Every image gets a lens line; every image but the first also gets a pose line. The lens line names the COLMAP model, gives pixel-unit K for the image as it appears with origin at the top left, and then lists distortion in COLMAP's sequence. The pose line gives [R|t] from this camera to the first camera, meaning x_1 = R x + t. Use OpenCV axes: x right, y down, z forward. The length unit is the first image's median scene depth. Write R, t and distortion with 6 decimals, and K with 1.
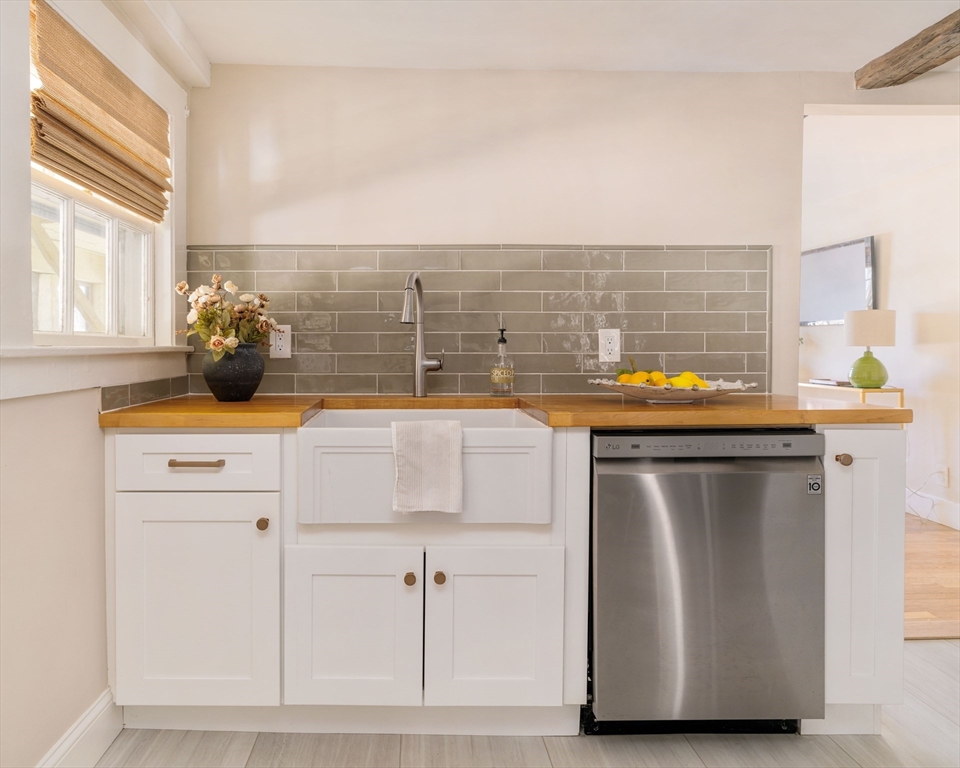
lens RADIAL K [[597.0, 0, 436.6], [0, 597.0, 360.5], [0, 0, 1]] dist [-0.019376, 0.000754]
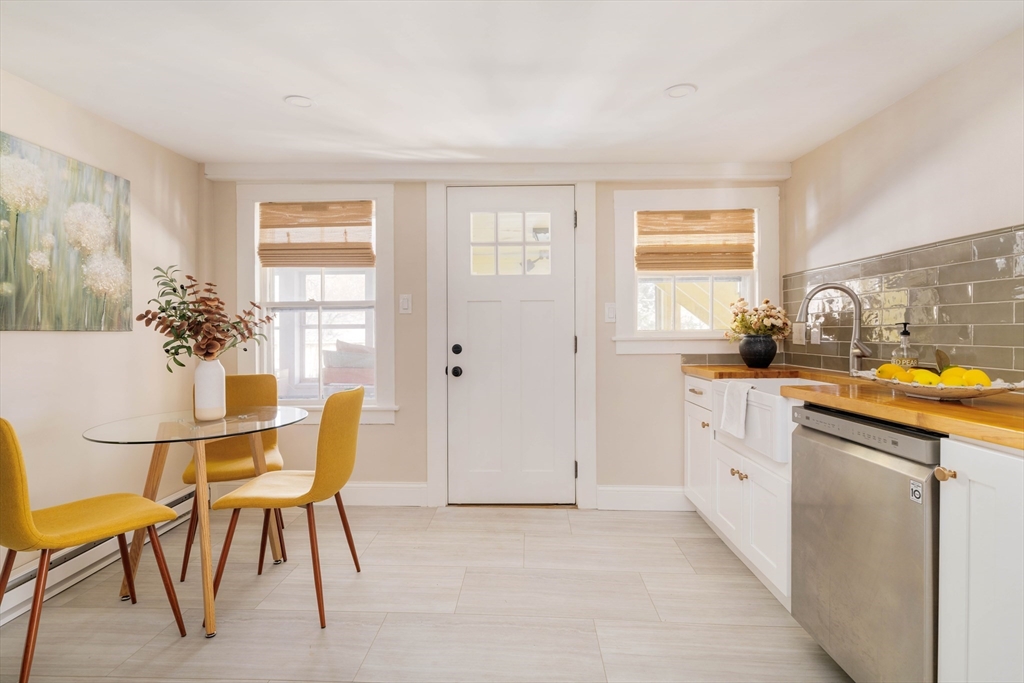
lens RADIAL K [[509.6, 0, 517.2], [0, 509.6, 332.7], [0, 0, 1]] dist [-0.003136, -0.000633]
pose [[-0.008153, 0.001773, -0.999965, 1.225630], [-0.015663, 0.999876, 0.001901, -0.028177], [0.999844, 0.015678, -0.008124, 0.316473]]
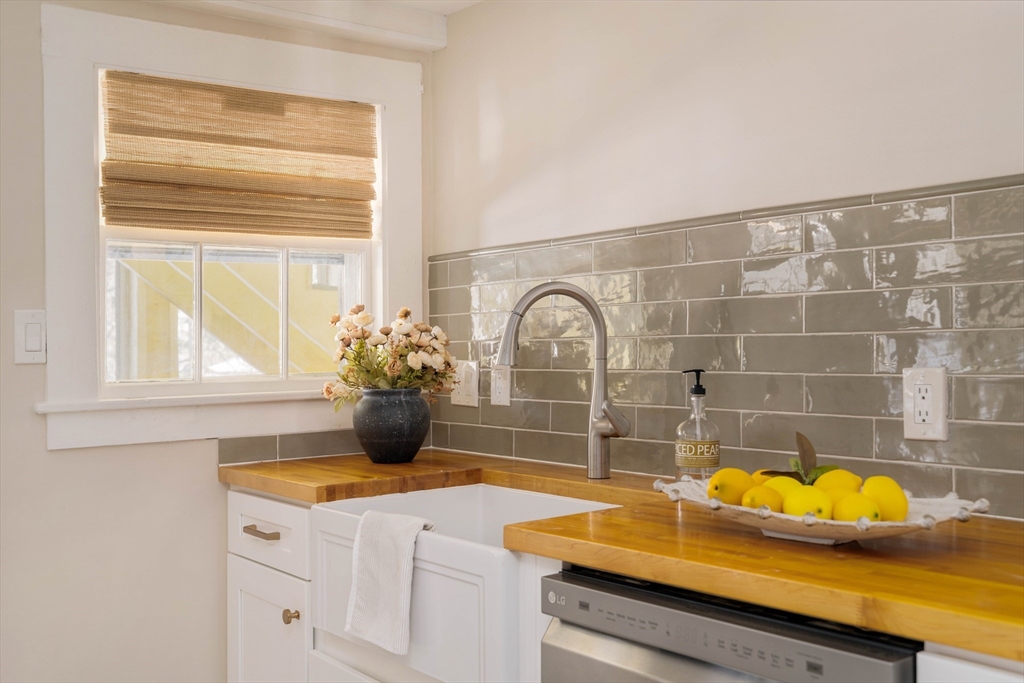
lens RADIAL K [[1076.3, 0, 519.1], [0, 1076.3, 333.8], [0, 0, 1]] dist [0.014601, 0.000000]
pose [[0.604212, -0.017578, -0.796629, 0.927172], [-0.004383, 0.999668, -0.025383, -0.068482], [0.796811, 0.018828, 0.603935, 0.293661]]
